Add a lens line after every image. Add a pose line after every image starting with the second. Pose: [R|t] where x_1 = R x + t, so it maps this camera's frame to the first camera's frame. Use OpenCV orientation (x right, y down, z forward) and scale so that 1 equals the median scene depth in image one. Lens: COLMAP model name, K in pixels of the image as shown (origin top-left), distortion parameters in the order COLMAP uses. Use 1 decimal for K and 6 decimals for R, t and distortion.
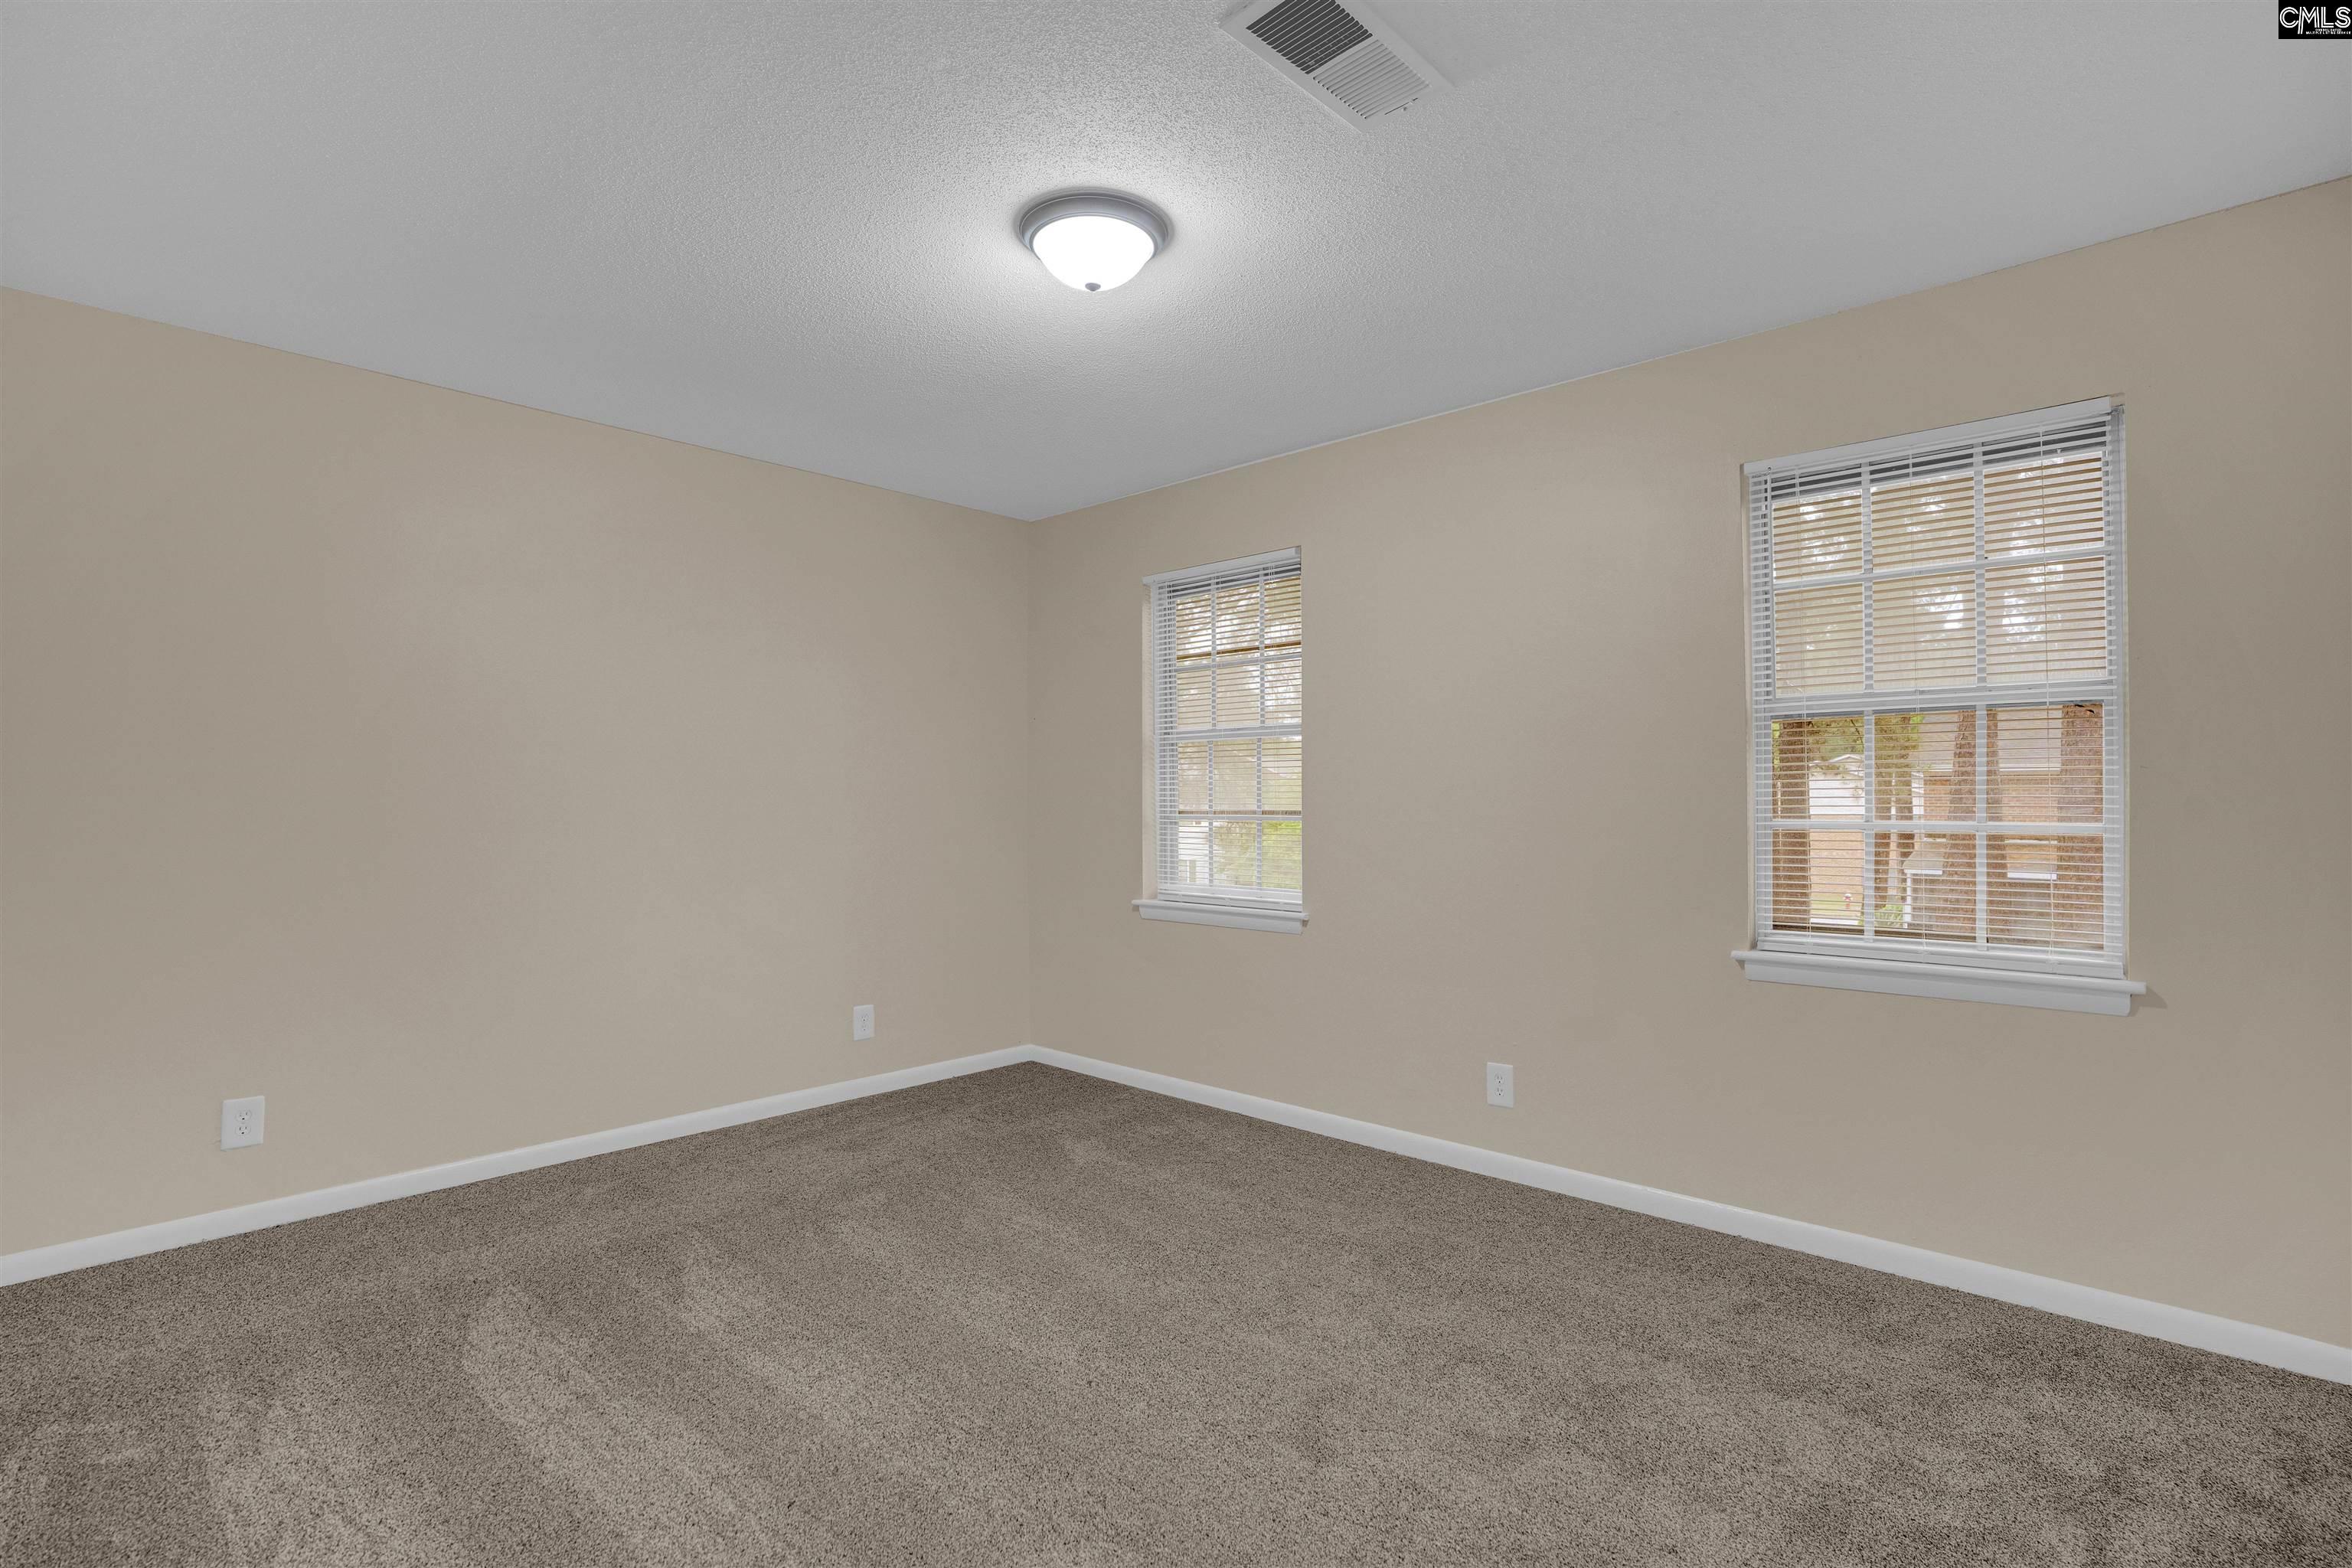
lens RADIAL K [[1095.8, 0, 1172.8], [0, 1095.8, 768.3], [0, 0, 1]] dist [-0.061180, 0.021735]
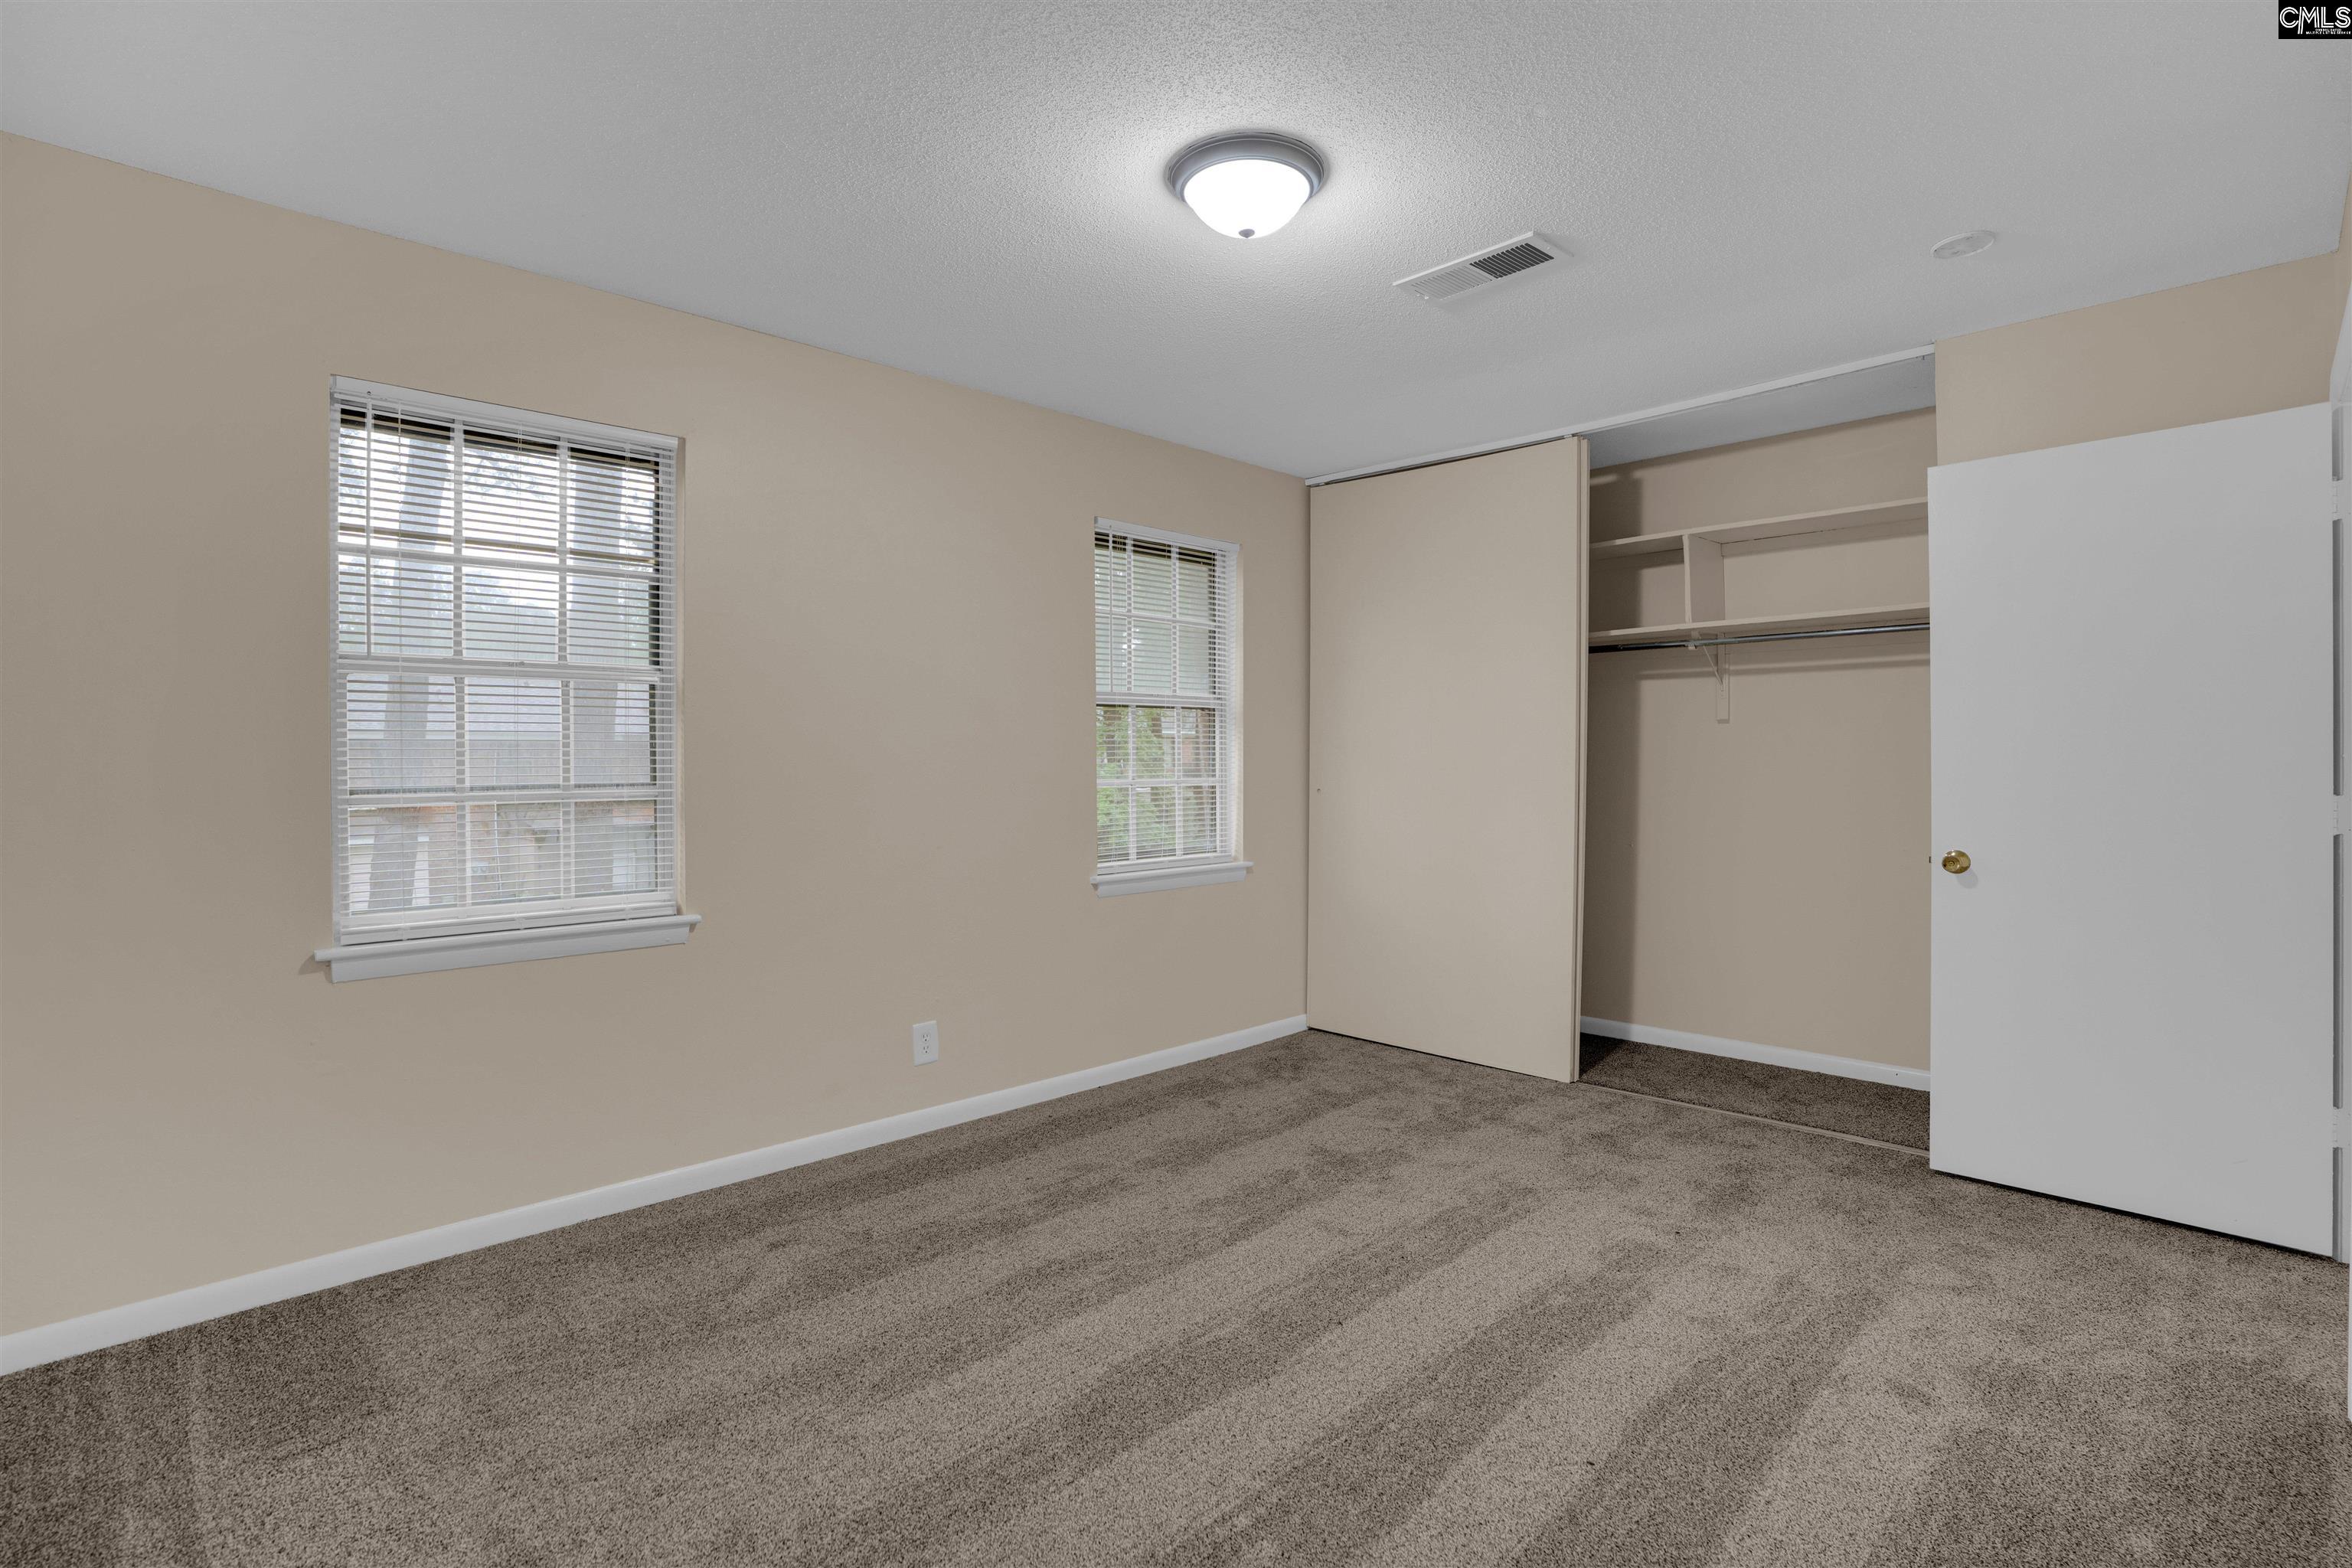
lens RADIAL K [[1143.8, 0, 1182.2], [0, 1143.8, 761.8], [0, 0, 1]] dist [-0.061443, 0.021922]
pose [[0.041346, 0.001881, 0.999143, -0.667484], [-0.020999, 0.999779, -0.001013, 0.017414], [-0.998924, -0.020939, 0.041376, 0.620326]]
